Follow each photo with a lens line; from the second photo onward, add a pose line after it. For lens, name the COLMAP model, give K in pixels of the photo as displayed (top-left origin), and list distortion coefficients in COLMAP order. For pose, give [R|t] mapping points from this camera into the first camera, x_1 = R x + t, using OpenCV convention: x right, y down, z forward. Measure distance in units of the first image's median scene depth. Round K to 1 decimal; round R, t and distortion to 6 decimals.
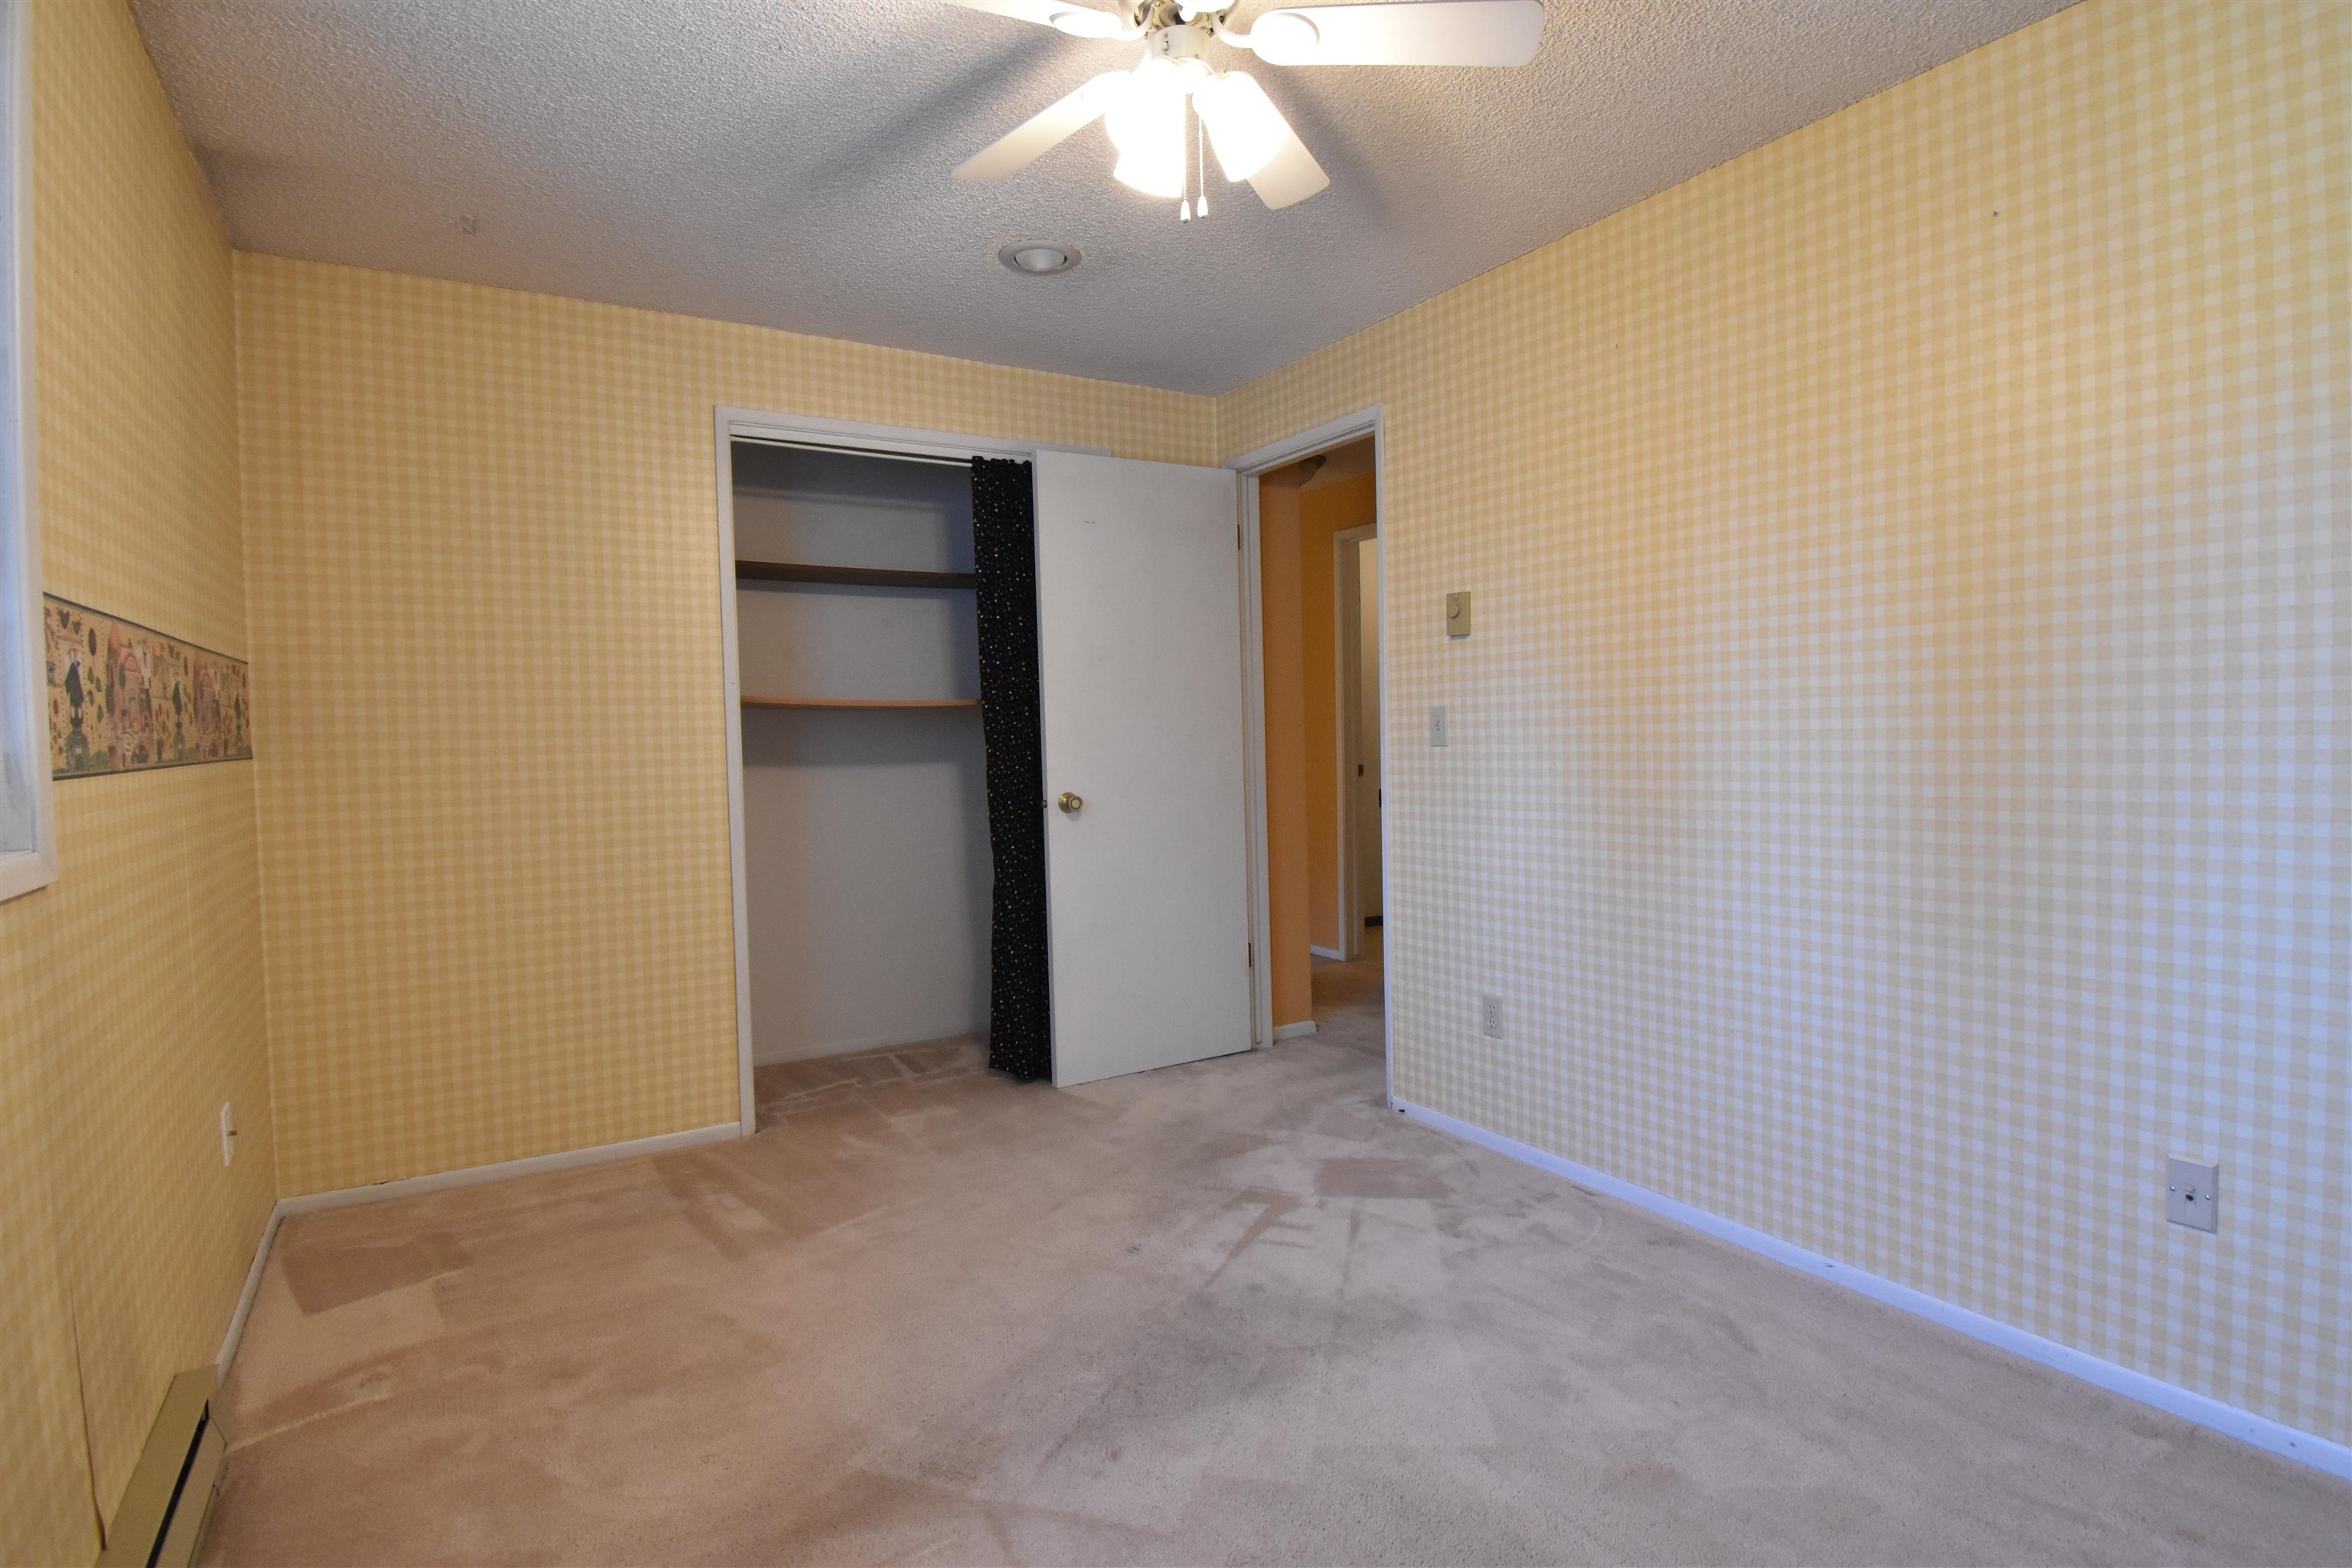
lens RADIAL K [[1211.7, 0, 1180.6], [0, 1211.7, 763.3], [0, 0, 1]] dist [0.022448, -0.029757]
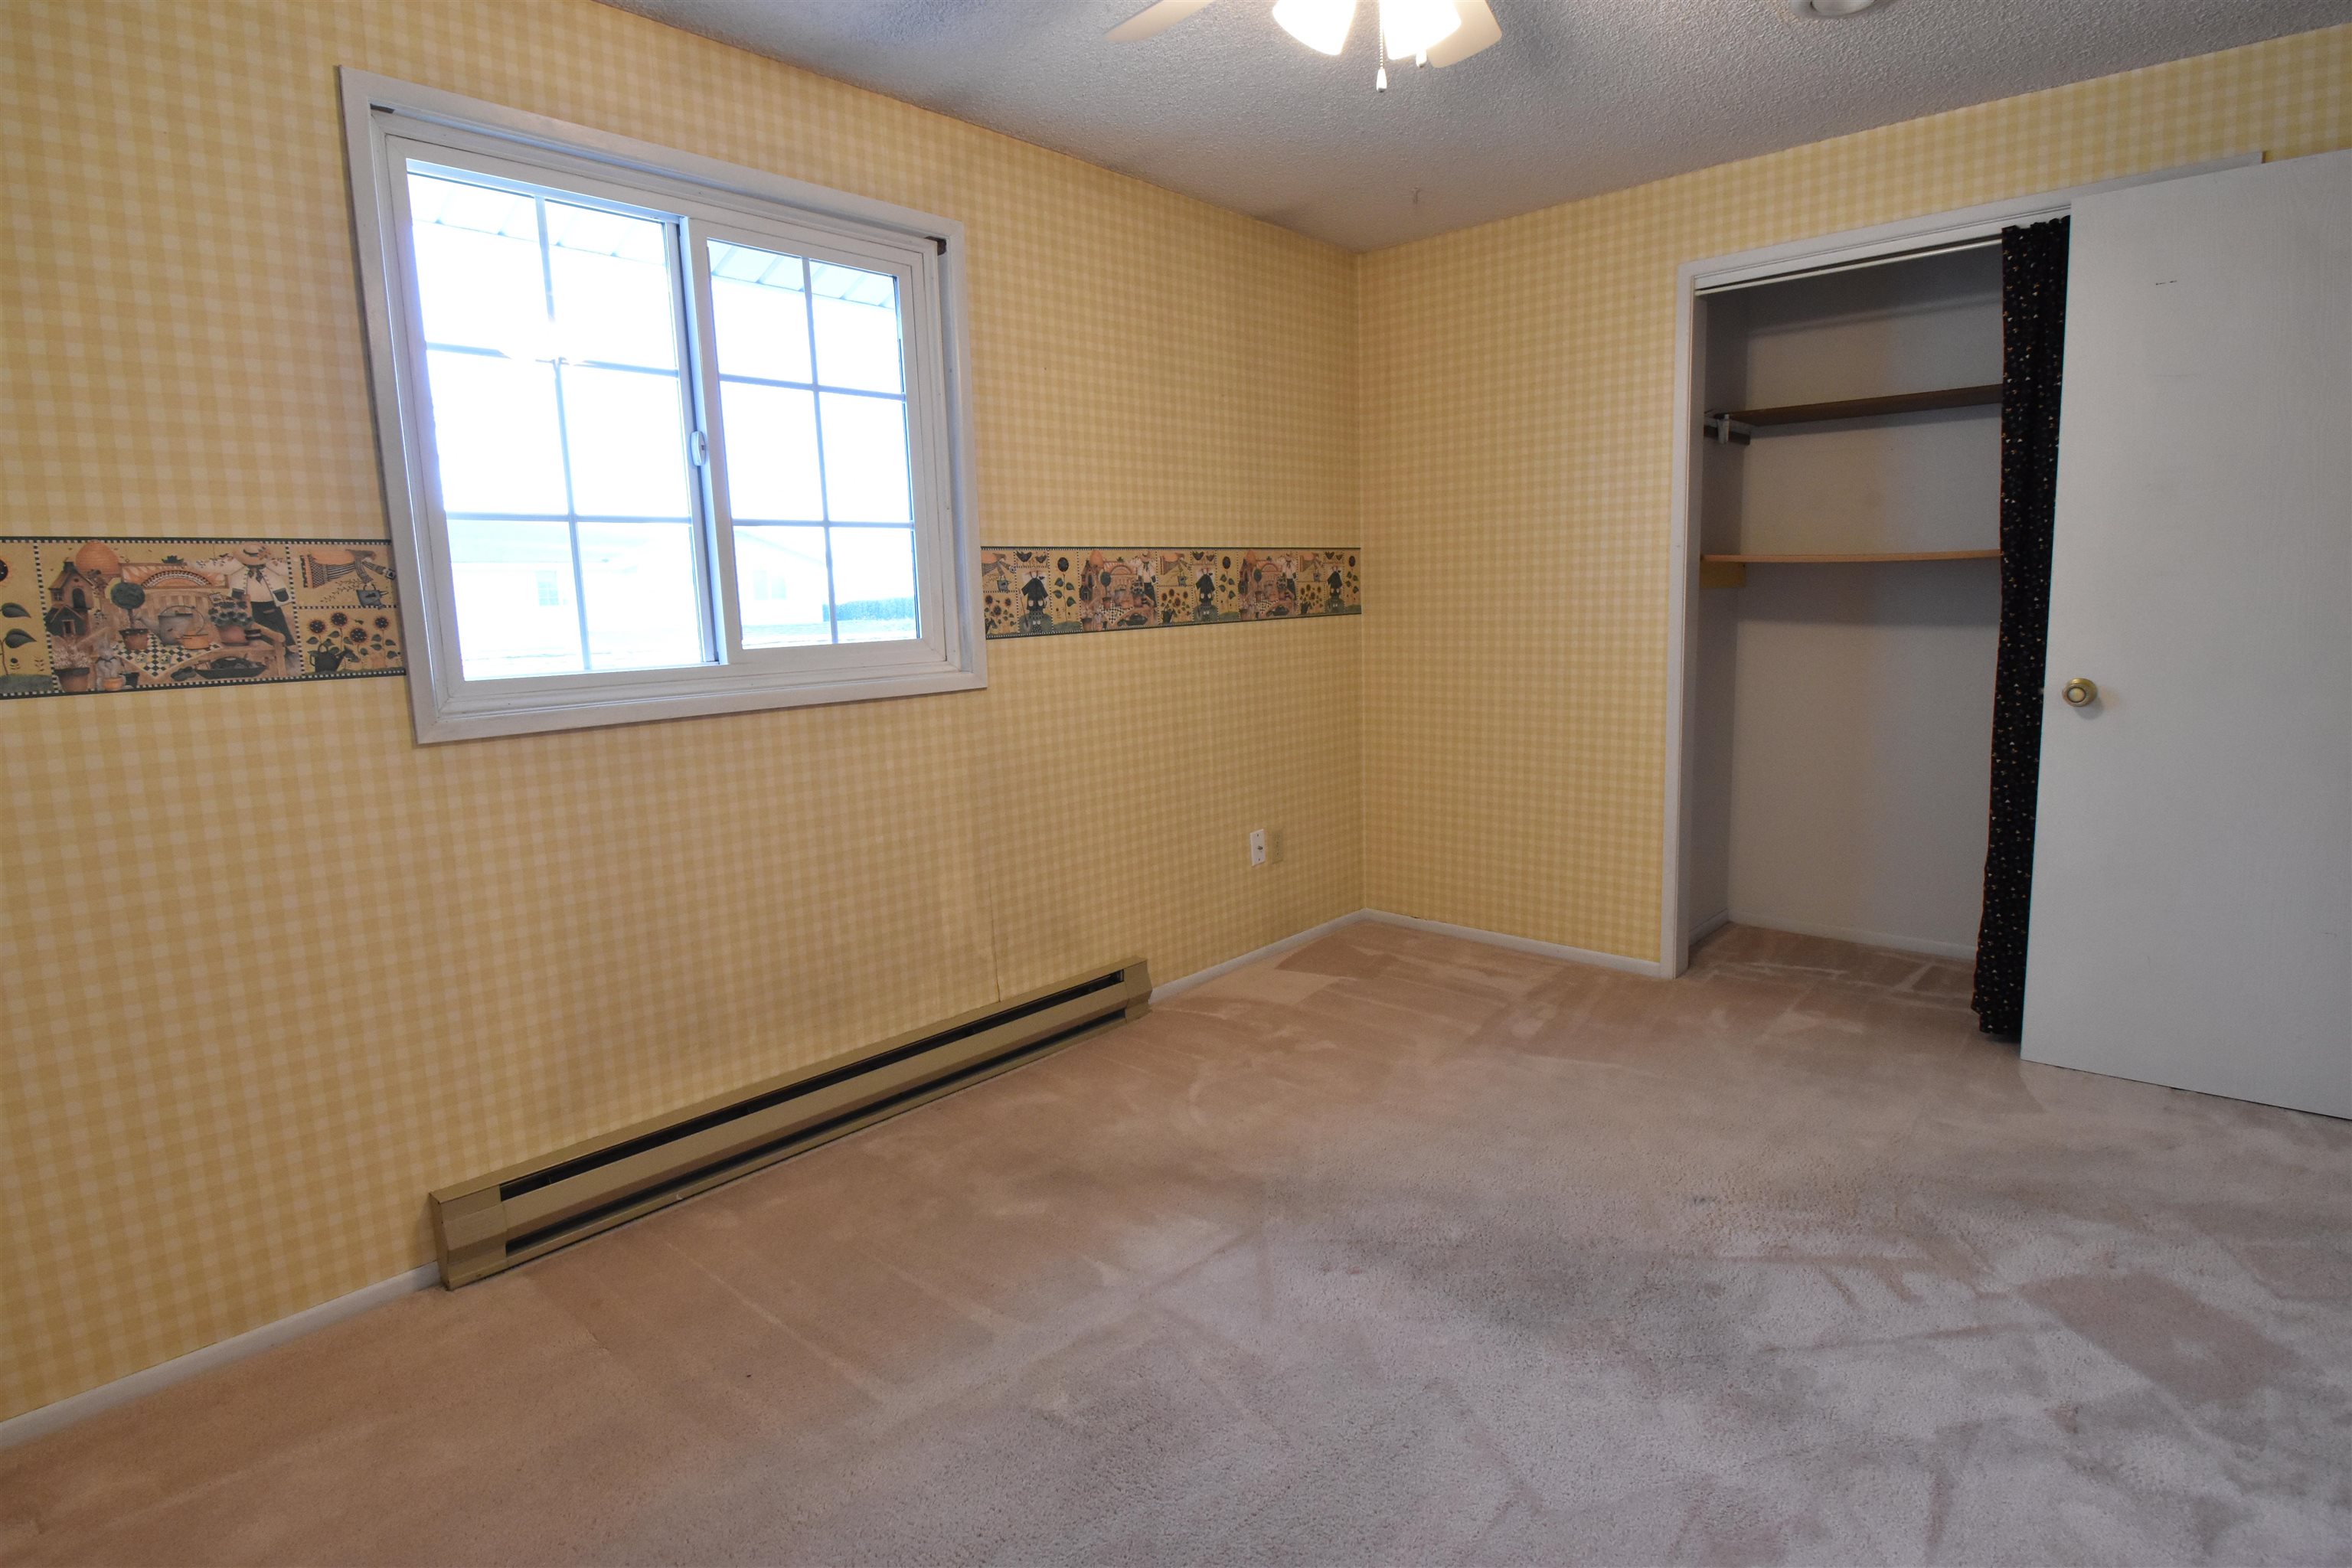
lens RADIAL K [[1211.7, 0, 1180.6], [0, 1211.7, 763.3], [0, 0, 1]] dist [0.022448, -0.029757]
pose [[0.282579, 0.144692, -0.948269, 0.568519], [-0.002021, 0.988646, 0.150250, -0.042781], [0.959242, -0.040541, 0.279663, 0.345876]]
